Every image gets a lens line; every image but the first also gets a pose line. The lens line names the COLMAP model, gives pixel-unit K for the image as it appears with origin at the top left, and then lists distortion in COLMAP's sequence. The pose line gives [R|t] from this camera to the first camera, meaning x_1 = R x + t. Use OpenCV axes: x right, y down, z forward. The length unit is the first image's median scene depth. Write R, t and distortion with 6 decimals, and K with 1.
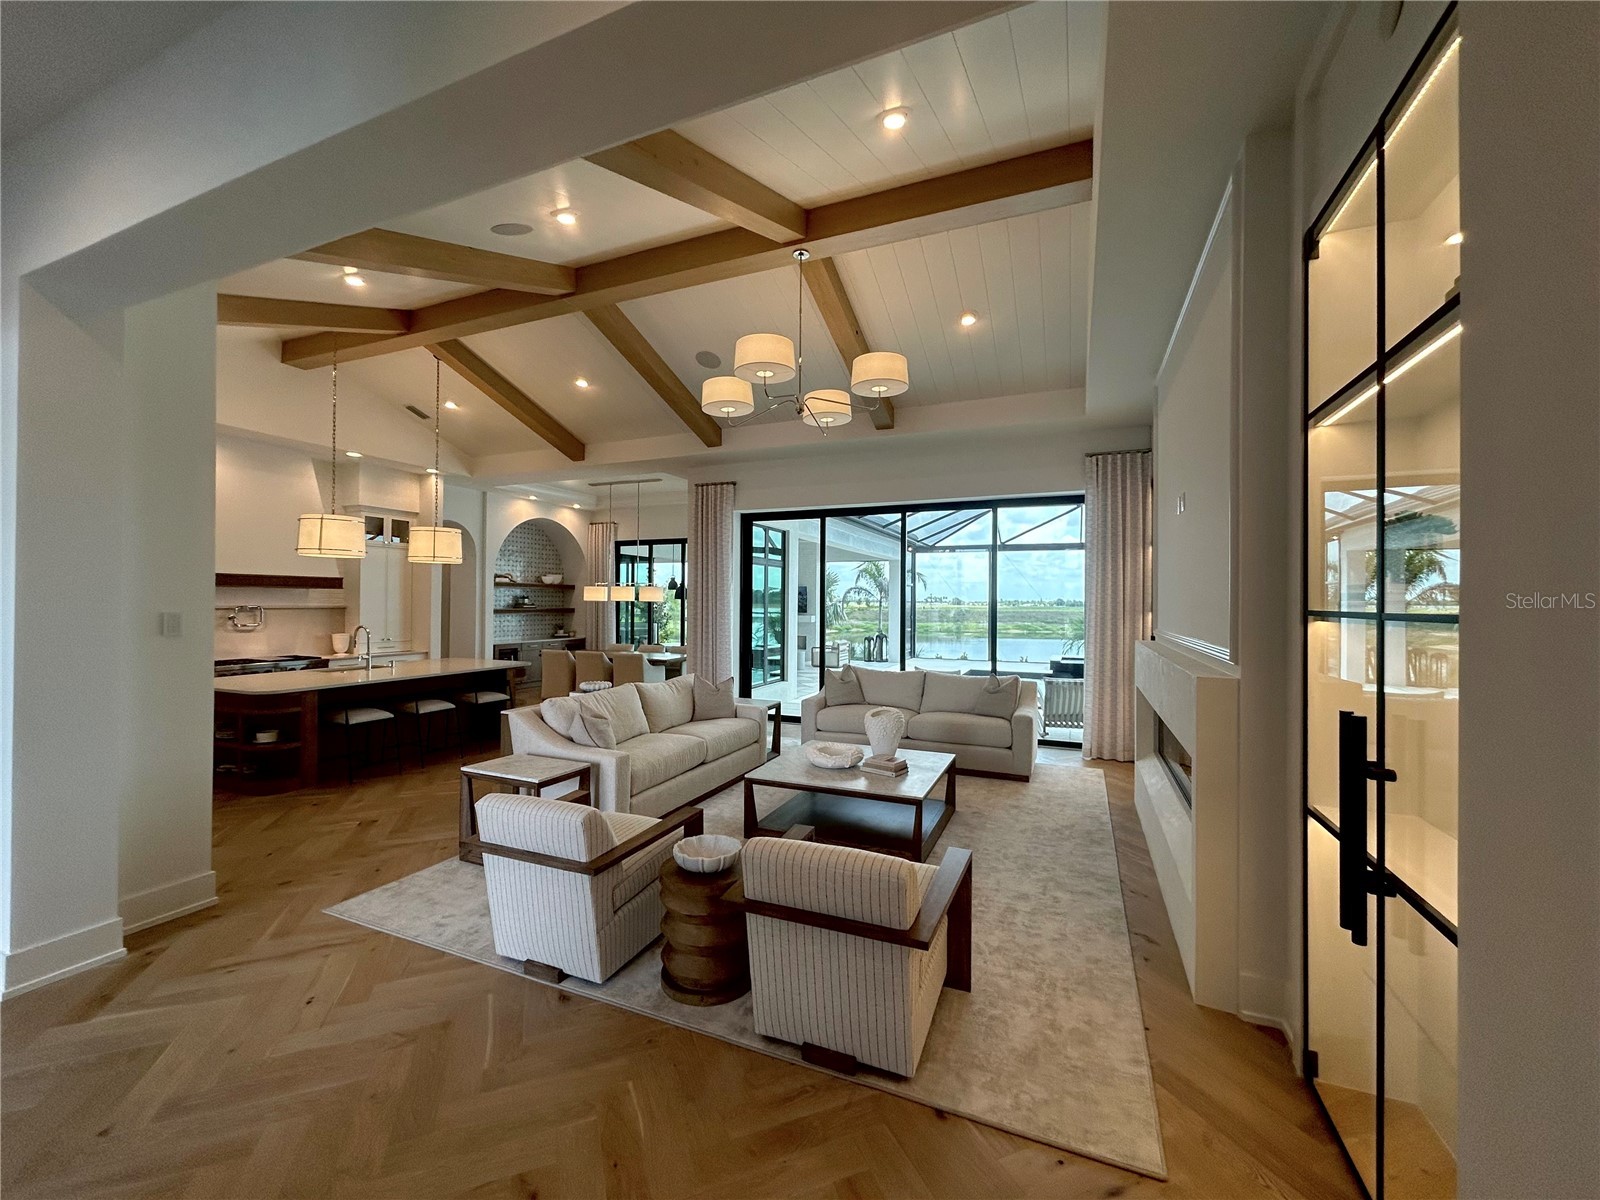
lens RADIAL K [[643.6, 0, 800.0], [0, 643.6, 600.0], [0, 0, 1]] dist [-0.000691, -0.000130]
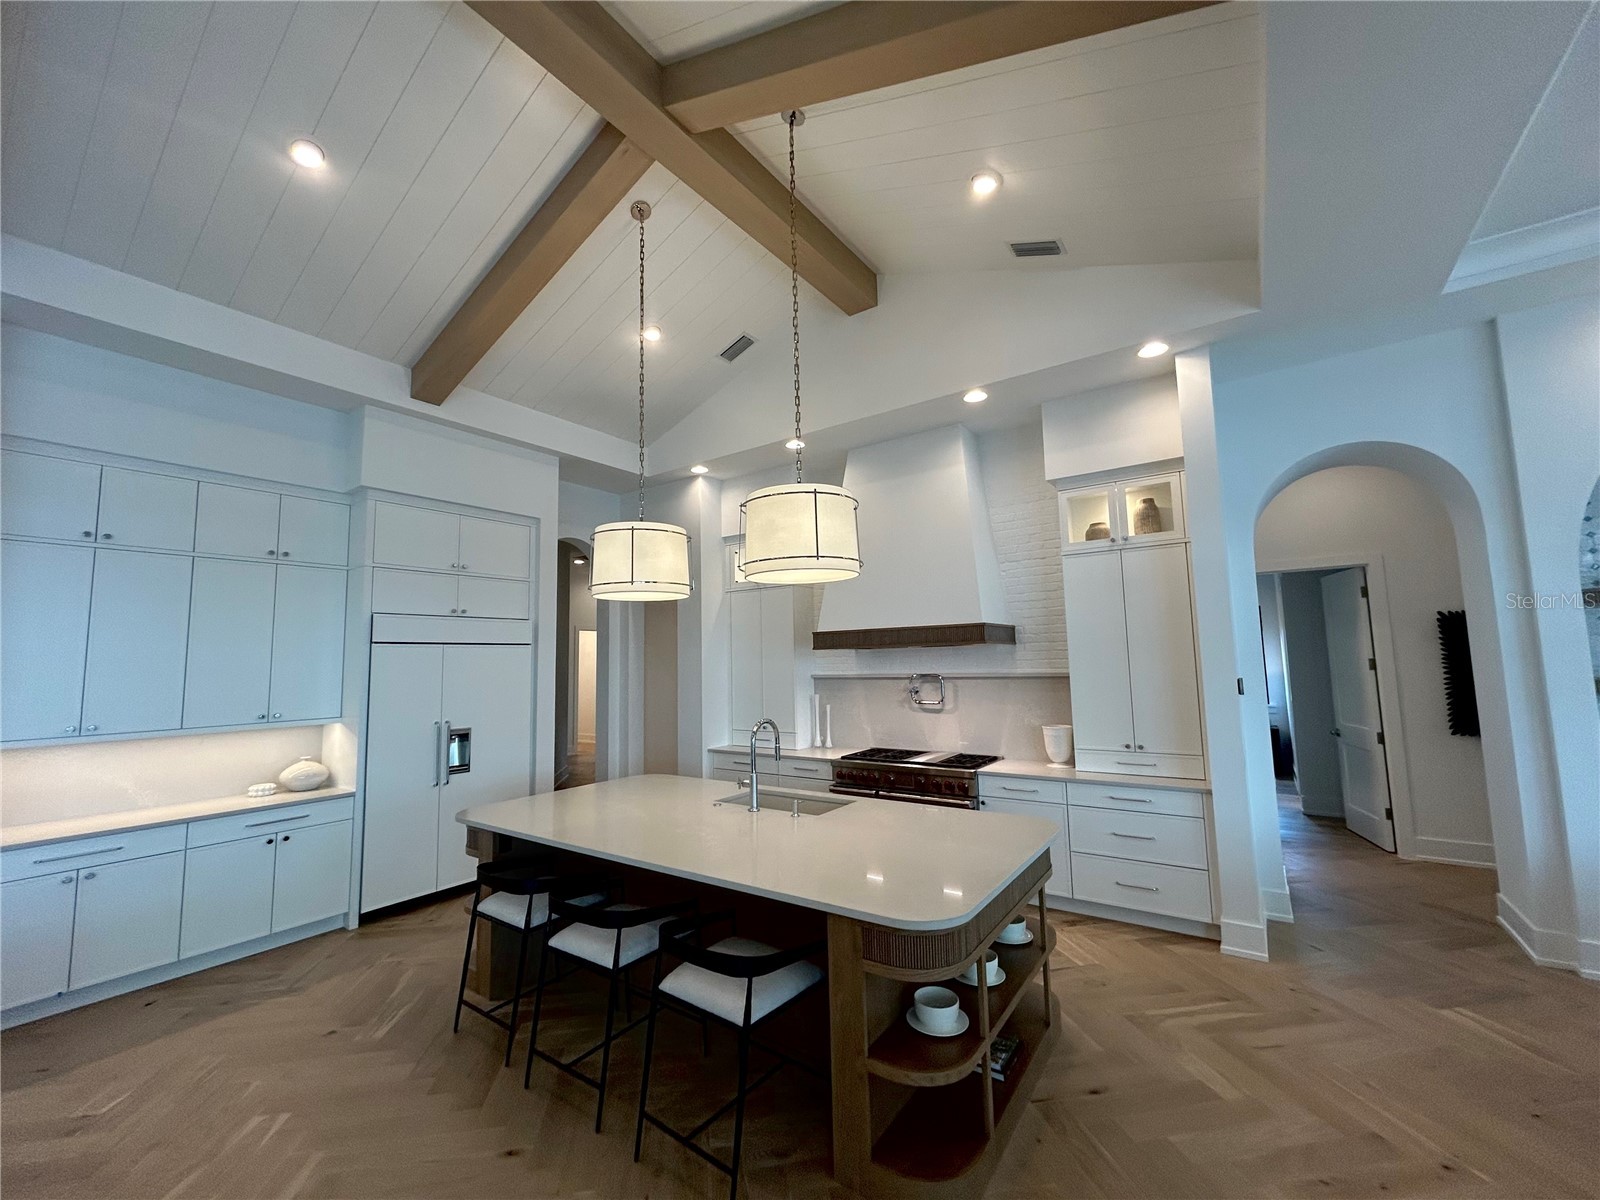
lens RADIAL K [[643.6, 0, 800.0], [0, 643.6, 600.0], [0, 0, 1]] dist [-0.000691, -0.000130]
pose [[-0.207860, -0.094881, -0.973546, -0.154690], [0.021164, 0.994615, -0.101453, -0.002498], [0.977930, -0.041693, -0.204733, 1.012629]]
